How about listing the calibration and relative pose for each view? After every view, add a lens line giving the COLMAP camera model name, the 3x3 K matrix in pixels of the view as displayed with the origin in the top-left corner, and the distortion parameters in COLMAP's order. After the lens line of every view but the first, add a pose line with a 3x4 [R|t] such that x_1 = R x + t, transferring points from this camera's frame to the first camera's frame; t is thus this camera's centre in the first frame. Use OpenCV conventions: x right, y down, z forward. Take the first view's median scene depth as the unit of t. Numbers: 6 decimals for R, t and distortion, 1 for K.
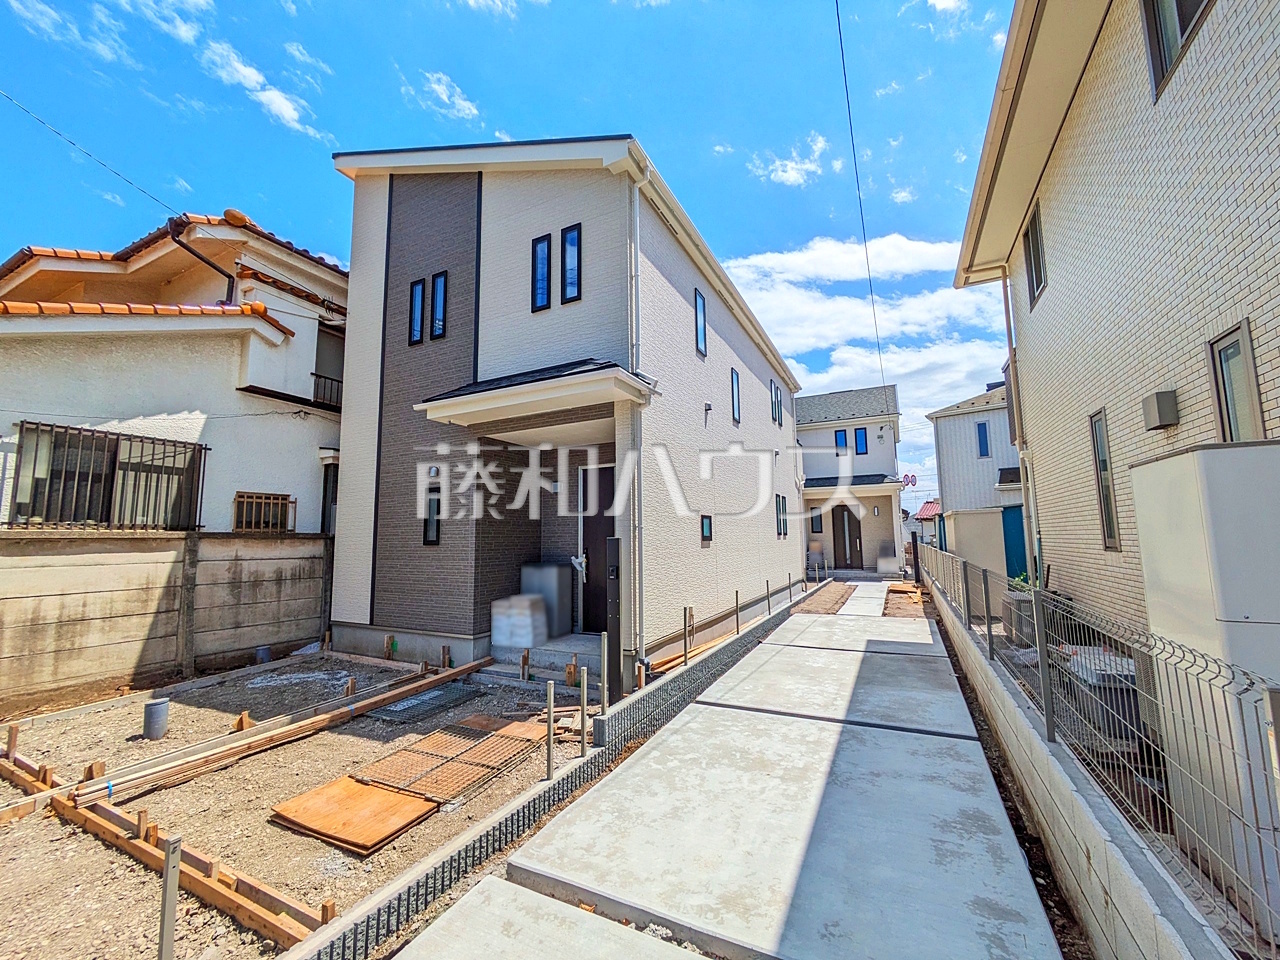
lens RADIAL K [[507.5, 0, 637.4], [0, 507.5, 483.0], [0, 0, 1]] dist [-0.002213, 0.002015]
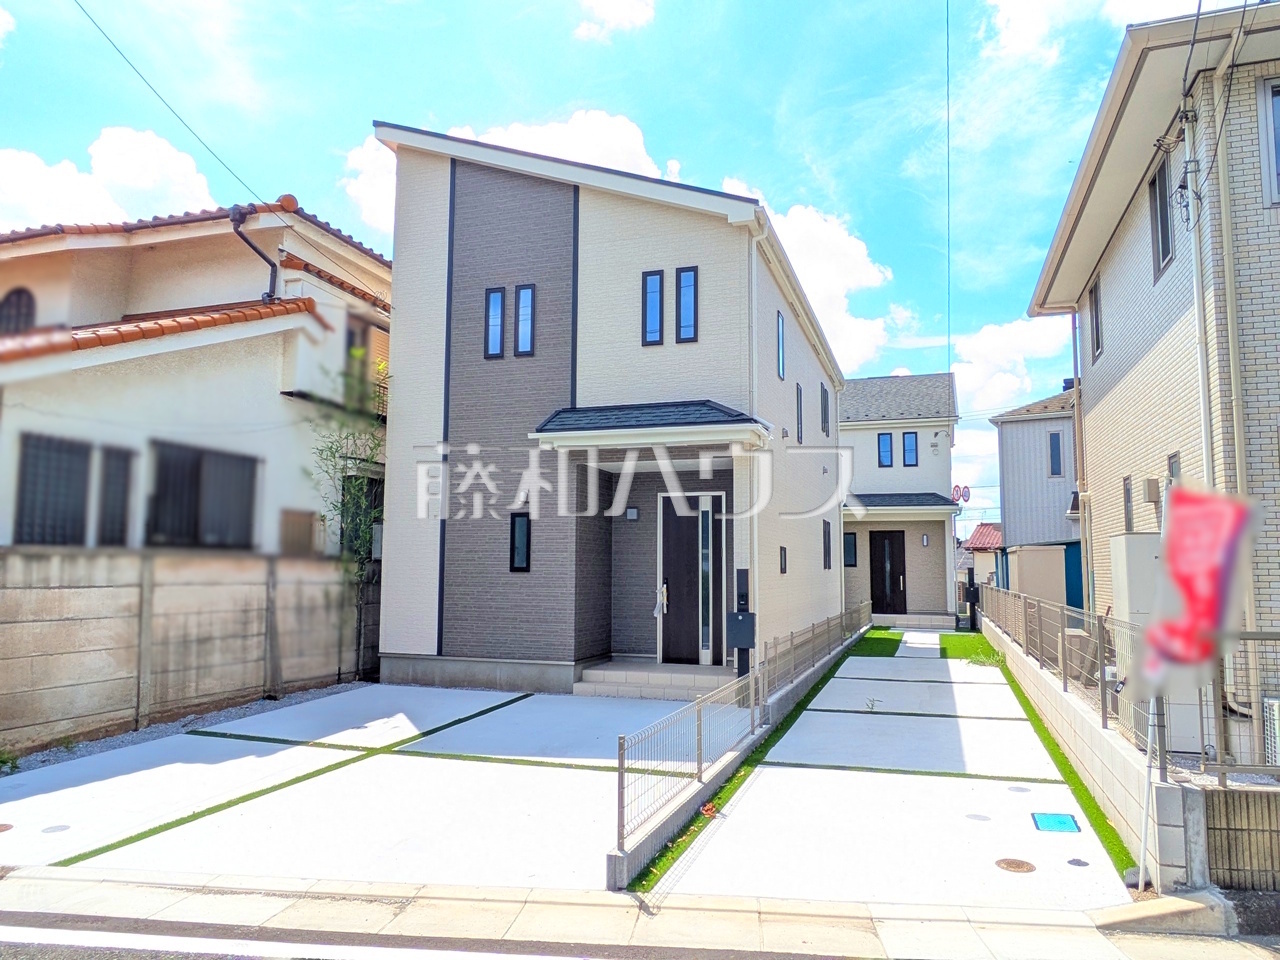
lens RADIAL K [[872.6, 0, 636.1], [0, 872.6, 483.0], [0, 0, 1]] dist [0.002194, -0.000845]
pose [[0.989015, 0.035537, 0.143480, -0.417356], [-0.037007, 0.999286, 0.007589, -0.066399], [-0.143108, -0.012815, 0.989624, -0.664864]]
